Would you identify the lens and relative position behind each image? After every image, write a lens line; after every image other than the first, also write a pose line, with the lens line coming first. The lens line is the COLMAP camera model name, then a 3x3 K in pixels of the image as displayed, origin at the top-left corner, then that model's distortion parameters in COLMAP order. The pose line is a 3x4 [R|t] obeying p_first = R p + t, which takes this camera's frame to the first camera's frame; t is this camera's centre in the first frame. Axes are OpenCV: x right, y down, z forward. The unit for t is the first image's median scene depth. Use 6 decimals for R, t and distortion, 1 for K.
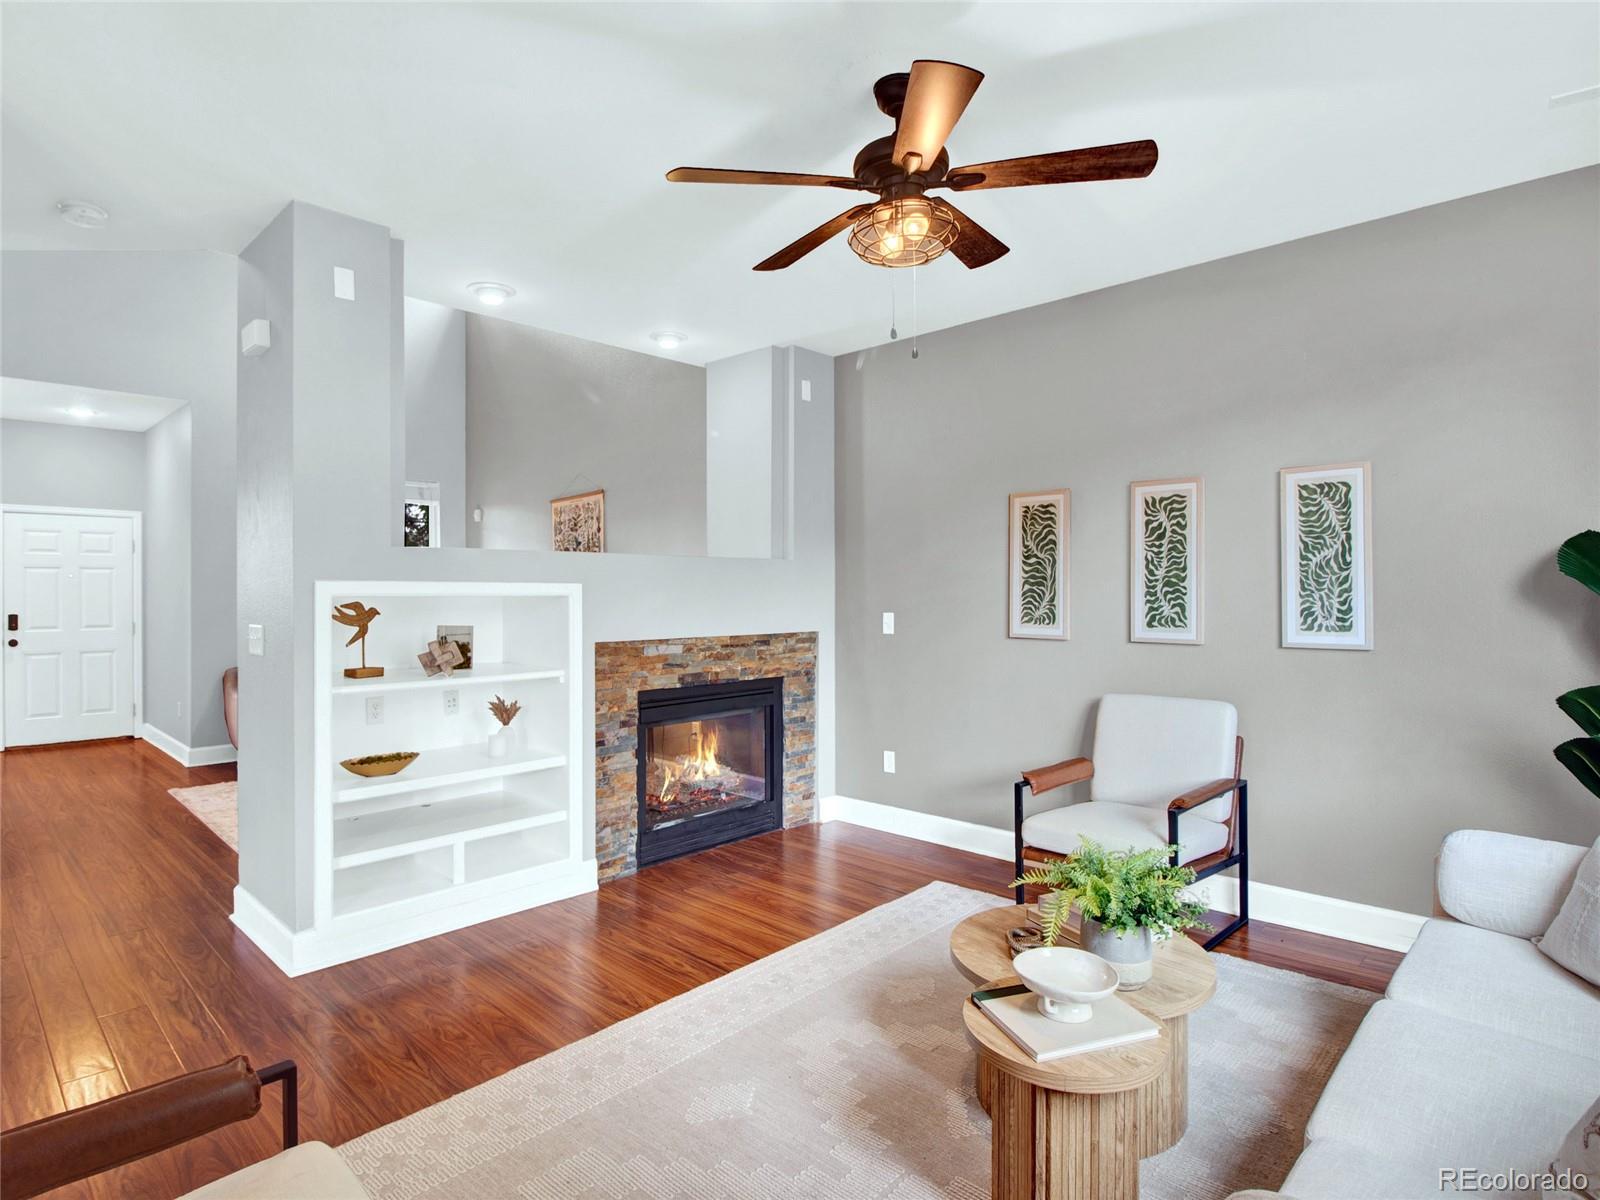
lens RADIAL K [[862.3, 0, 802.8], [0, 862.3, 583.8], [0, 0, 1]] dist [0.002539, -0.014314]
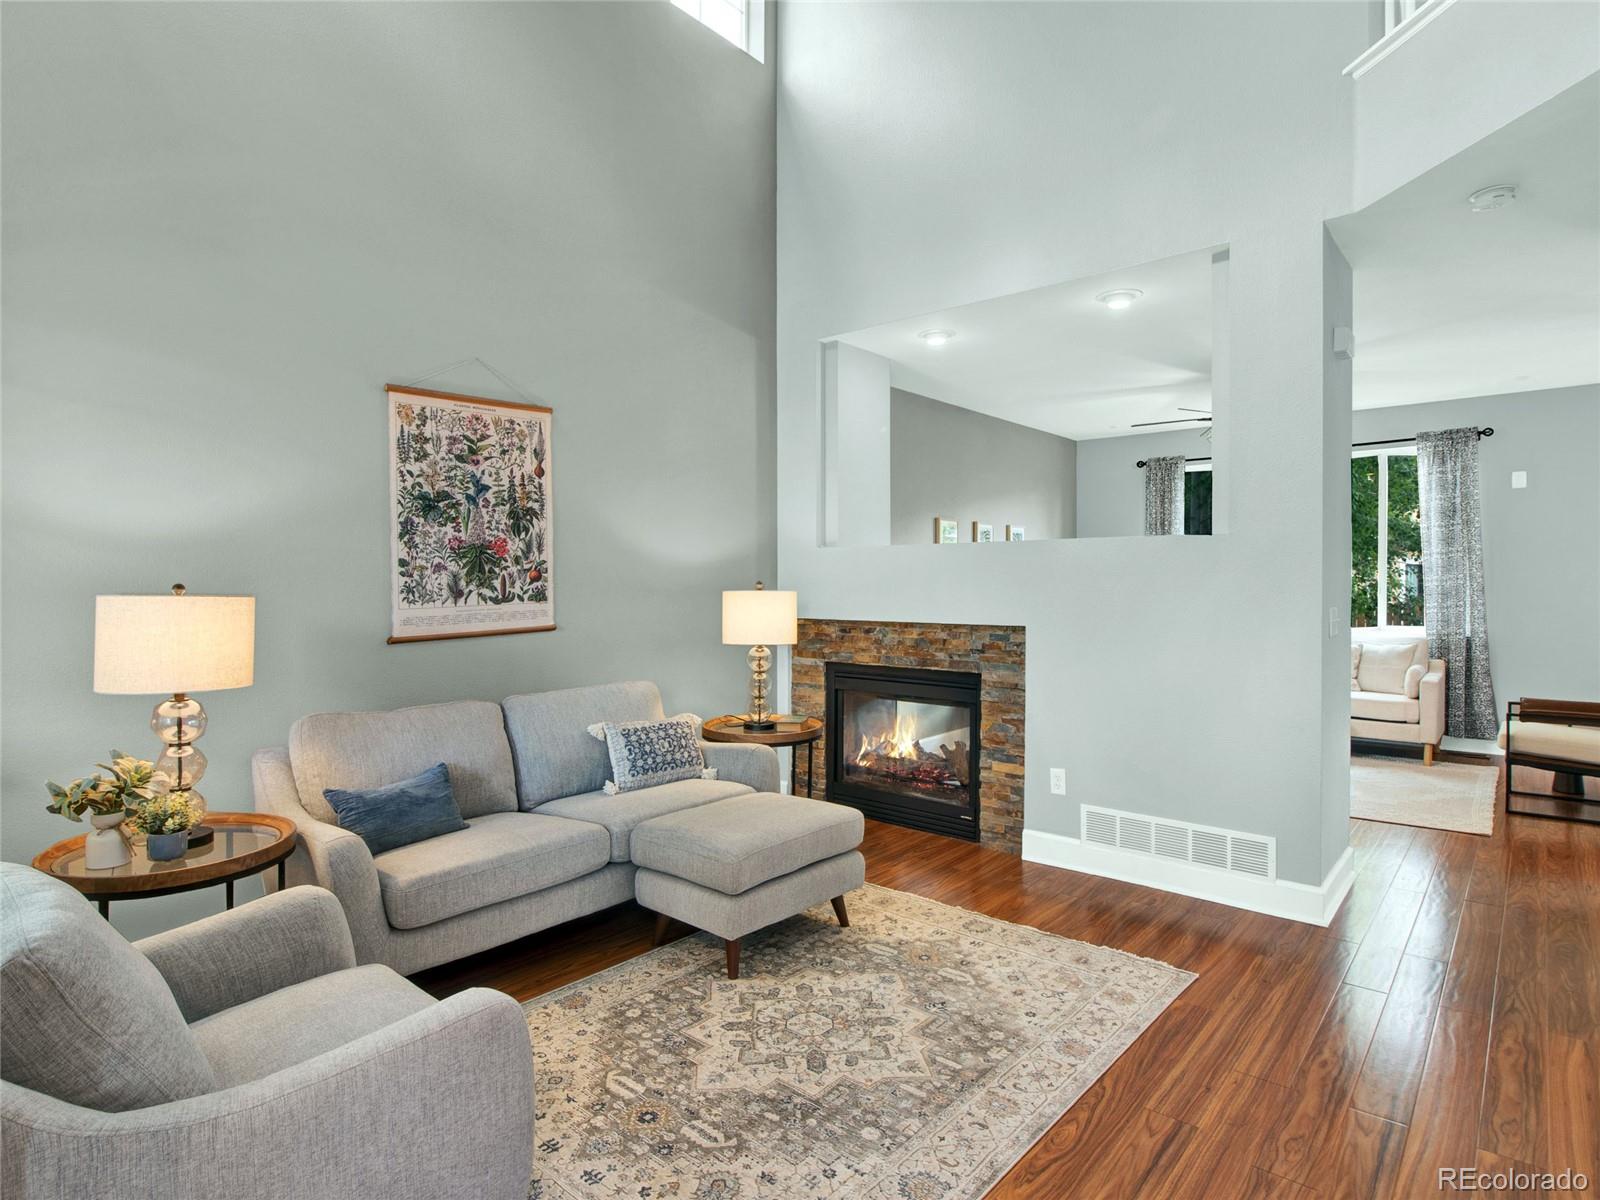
lens RADIAL K [[862.3, 0, 802.8], [0, 862.3, 583.8], [0, 0, 1]] dist [0.002539, -0.014314]
pose [[-0.066589, 0.001069, 0.997780, -0.816265], [-0.003263, 0.999994, -0.001289, 0.013630], [-0.997775, -0.003342, -0.066585, 0.836333]]
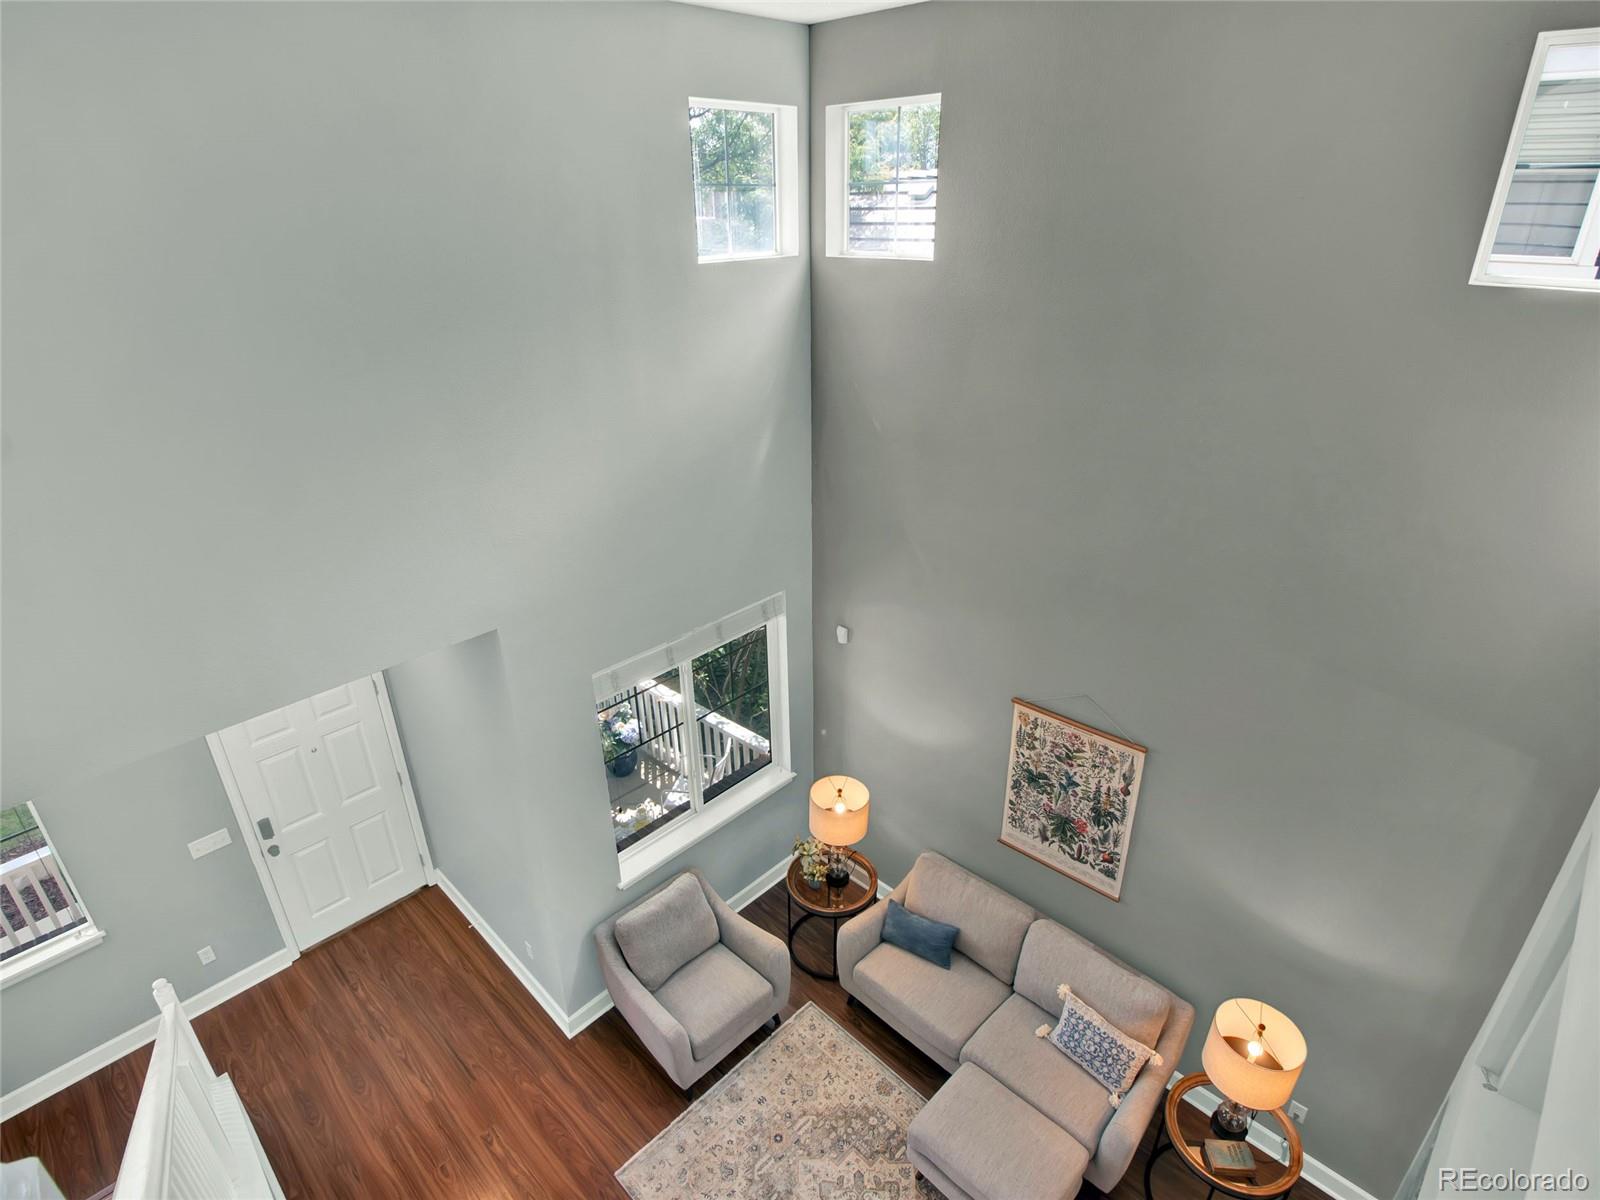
lens RADIAL K [[853.2, 0, 786.0], [0, 853.2, 603.3], [0, 0, 1]] dist [0.002241, -0.026682]
pose [[0.999720, -0.000850, -0.023659, -0.474572], [0.011203, 0.897371, 0.441134, -0.481273], [0.020856, -0.441276, 0.897129, 0.446169]]
